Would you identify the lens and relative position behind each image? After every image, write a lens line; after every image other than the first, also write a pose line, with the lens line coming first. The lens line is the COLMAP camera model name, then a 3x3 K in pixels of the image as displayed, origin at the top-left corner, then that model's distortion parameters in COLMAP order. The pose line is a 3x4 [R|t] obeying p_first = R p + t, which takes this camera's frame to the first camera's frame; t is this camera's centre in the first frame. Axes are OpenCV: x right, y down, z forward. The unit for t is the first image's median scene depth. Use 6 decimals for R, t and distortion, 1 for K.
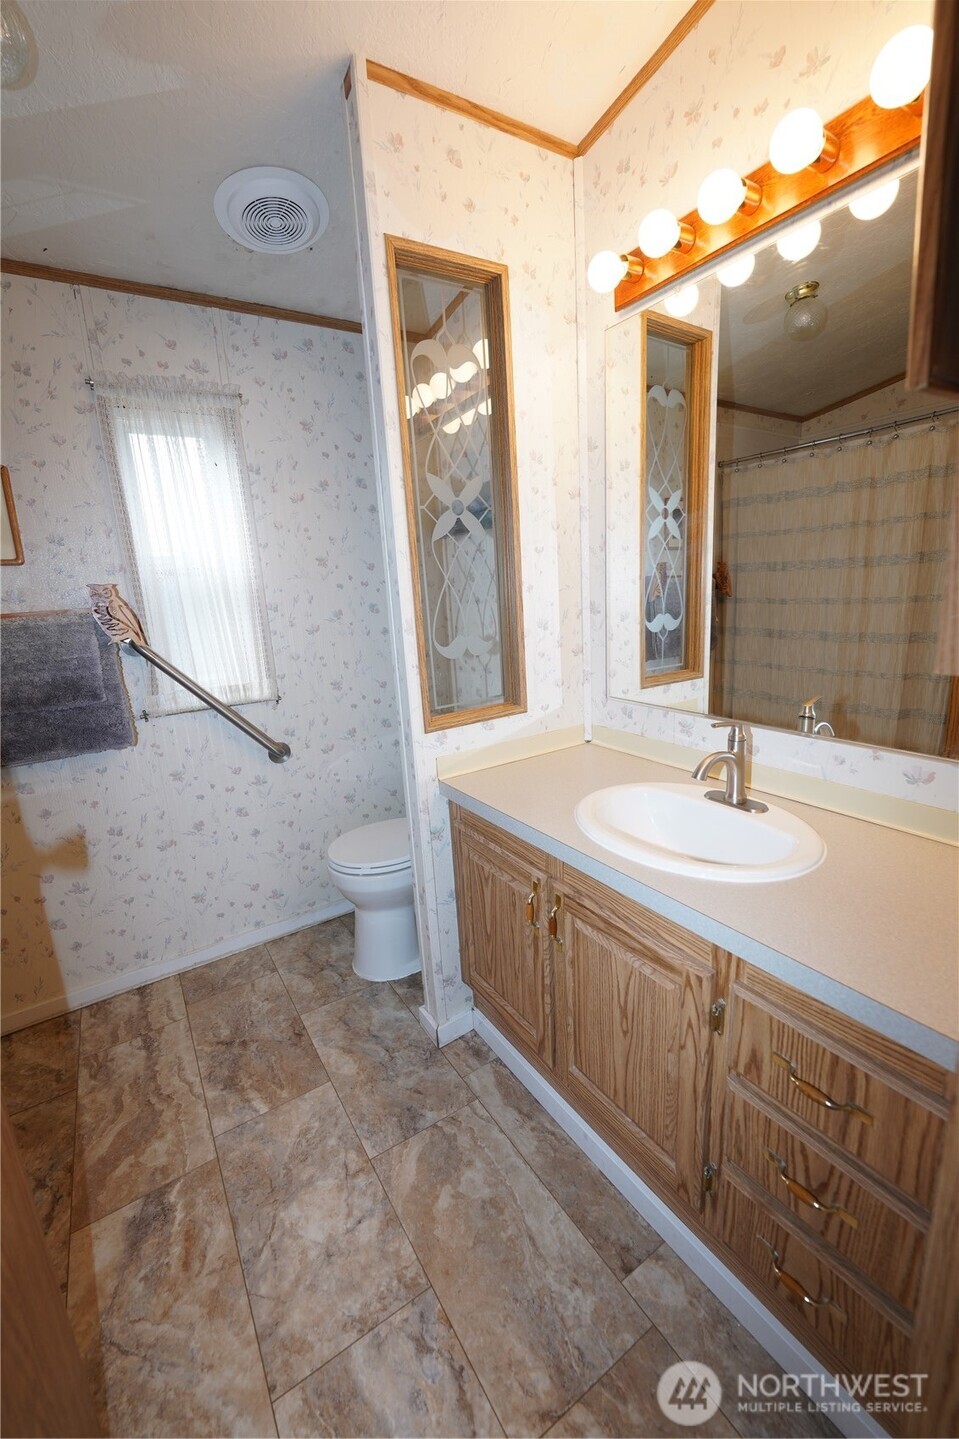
lens RADIAL K [[584.4, 0, 479.7], [0, 584.4, 712.5], [0, 0, 1]] dist [-0.011390, 0.000008]
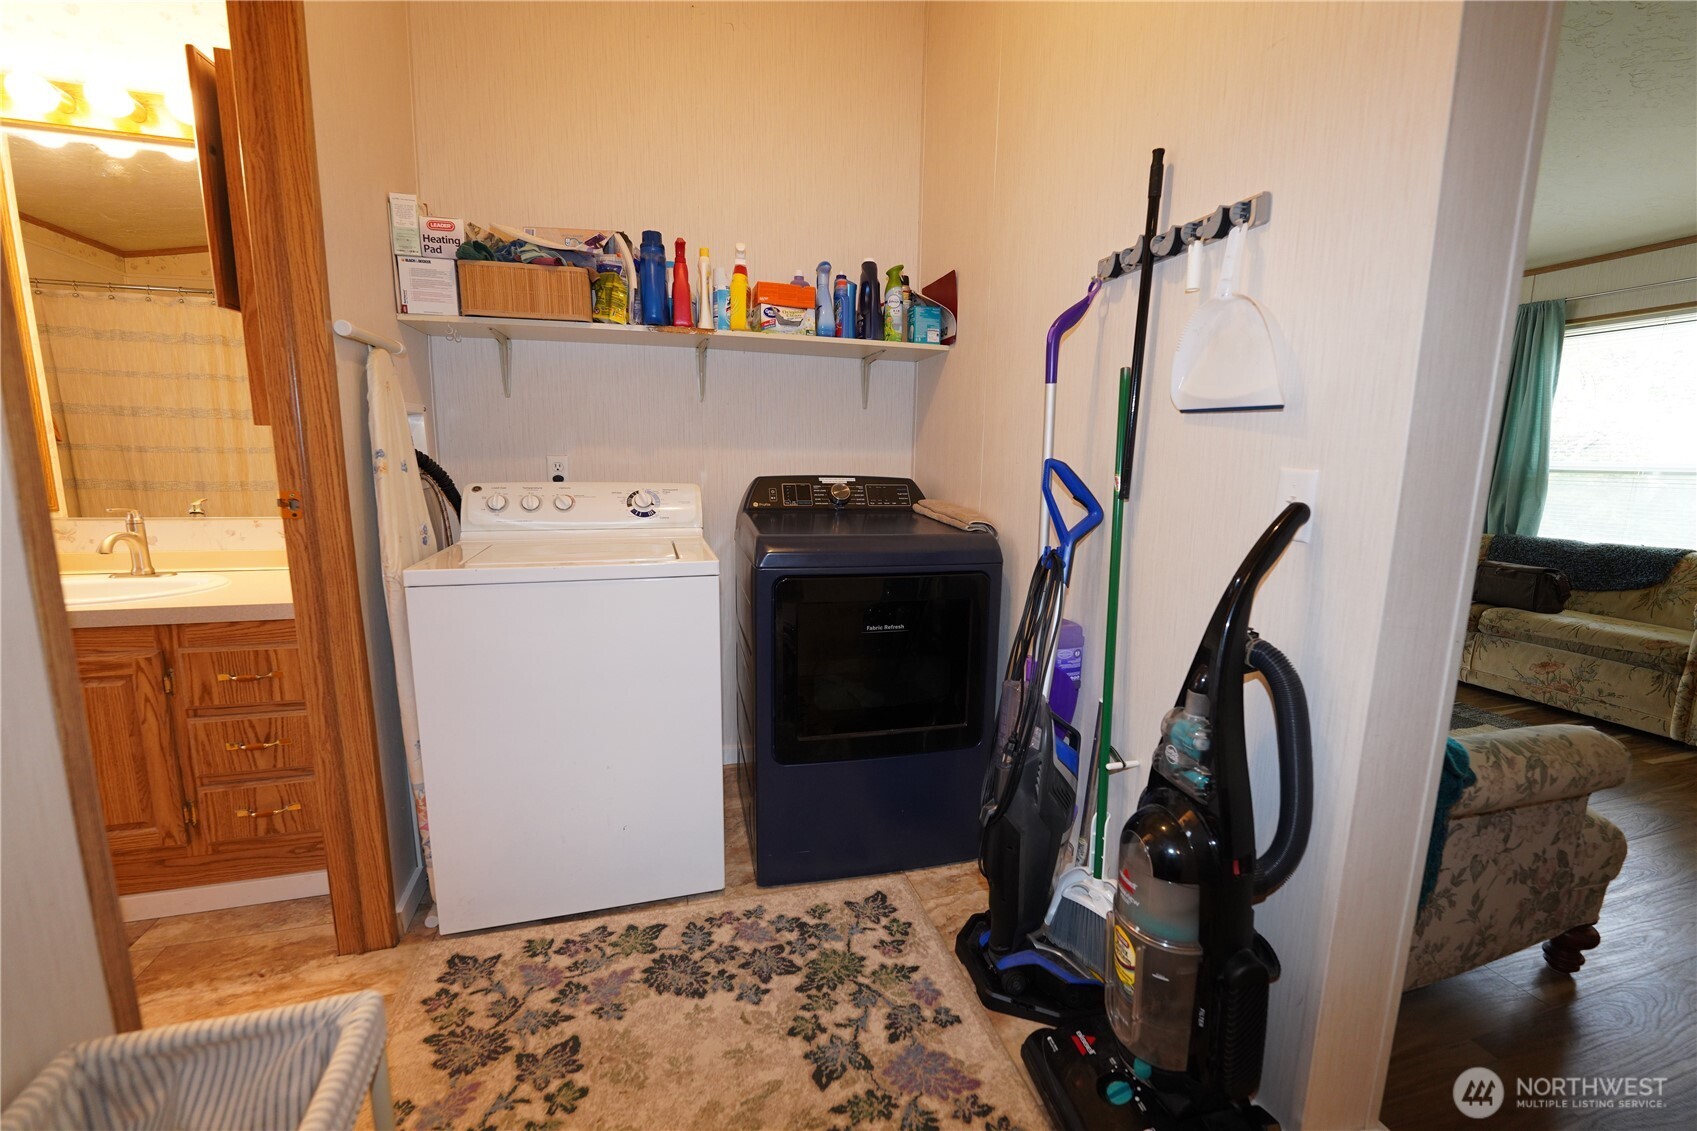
lens RADIAL K [[689.1, 0, 855.5], [0, 689.1, 569.8], [0, 0, 1]] dist [-0.011390, 0.000008]
pose [[0.274035, -0.100138, 0.956492, -0.214357], [0.171518, 0.983708, 0.053848, 0.130554], [-0.946301, 0.149299, 0.286746, -0.343670]]
